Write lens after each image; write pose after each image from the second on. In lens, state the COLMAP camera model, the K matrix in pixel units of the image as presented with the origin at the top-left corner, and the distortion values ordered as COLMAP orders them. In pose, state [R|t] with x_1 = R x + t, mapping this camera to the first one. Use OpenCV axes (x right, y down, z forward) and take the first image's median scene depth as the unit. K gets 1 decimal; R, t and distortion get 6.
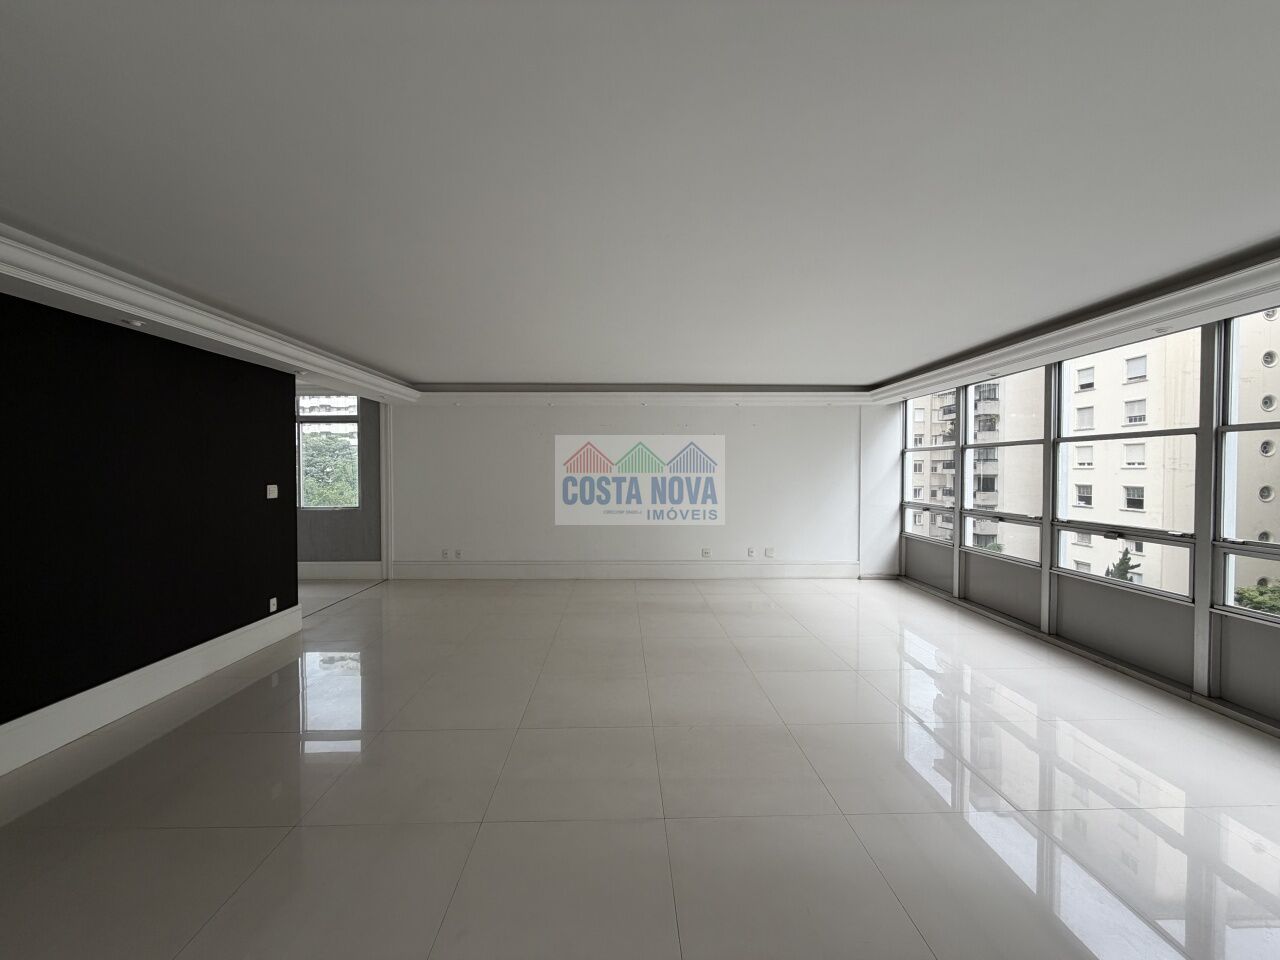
lens RADIAL K [[507.8, 0, 639.3], [0, 507.8, 484.0], [0, 0, 1]] dist [0.000473, -0.000157]
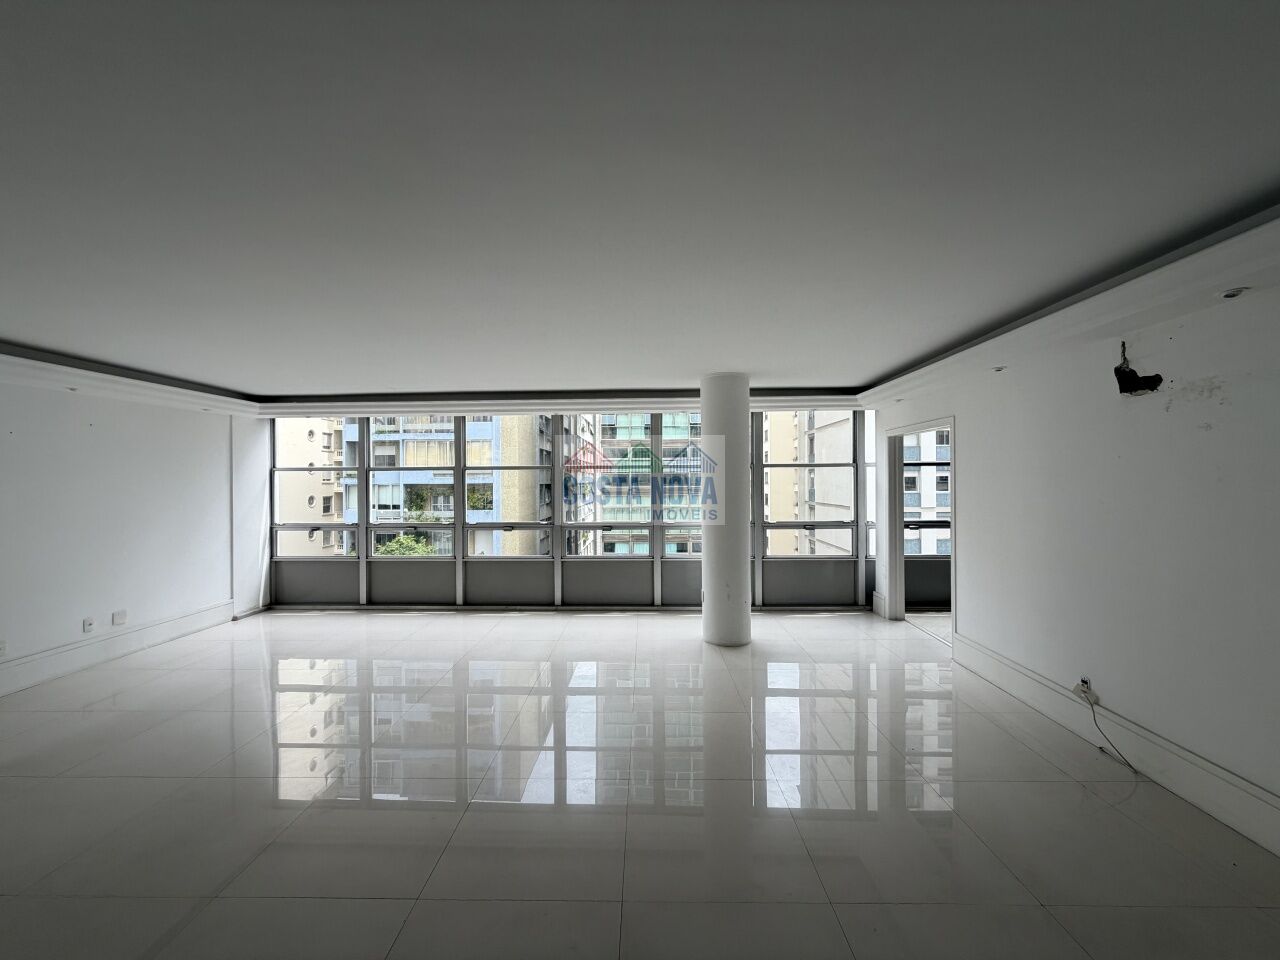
lens RADIAL K [[507.8, 0, 639.8], [0, 507.8, 477.3], [0, 0, 1]] dist [0.000473, -0.000157]
pose [[0.045156, 0.006834, 0.998957, -0.387848], [0.033451, 0.999405, -0.008349, -0.021259], [-0.998420, 0.033793, 0.044901, 0.281652]]
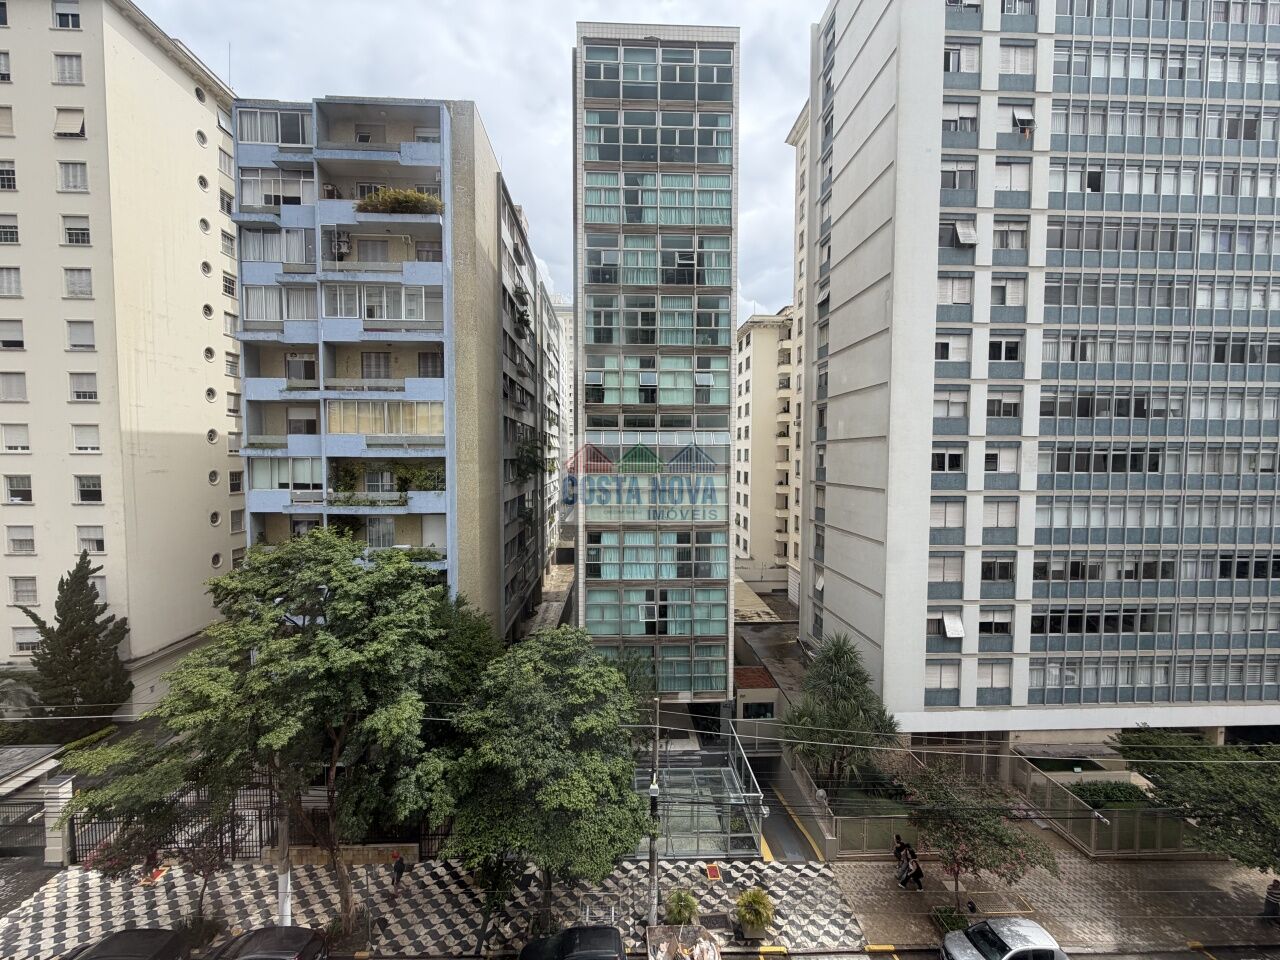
lens RADIAL K [[507.8, 0, 636.9], [0, 507.8, 477.9], [0, 0, 1]] dist [0.000473, -0.000157]
pose [[-0.034563, -0.040997, 0.998561, 0.495031], [0.024295, 0.998829, 0.041849, -0.019874], [-0.999107, 0.025707, -0.033527, 0.586607]]
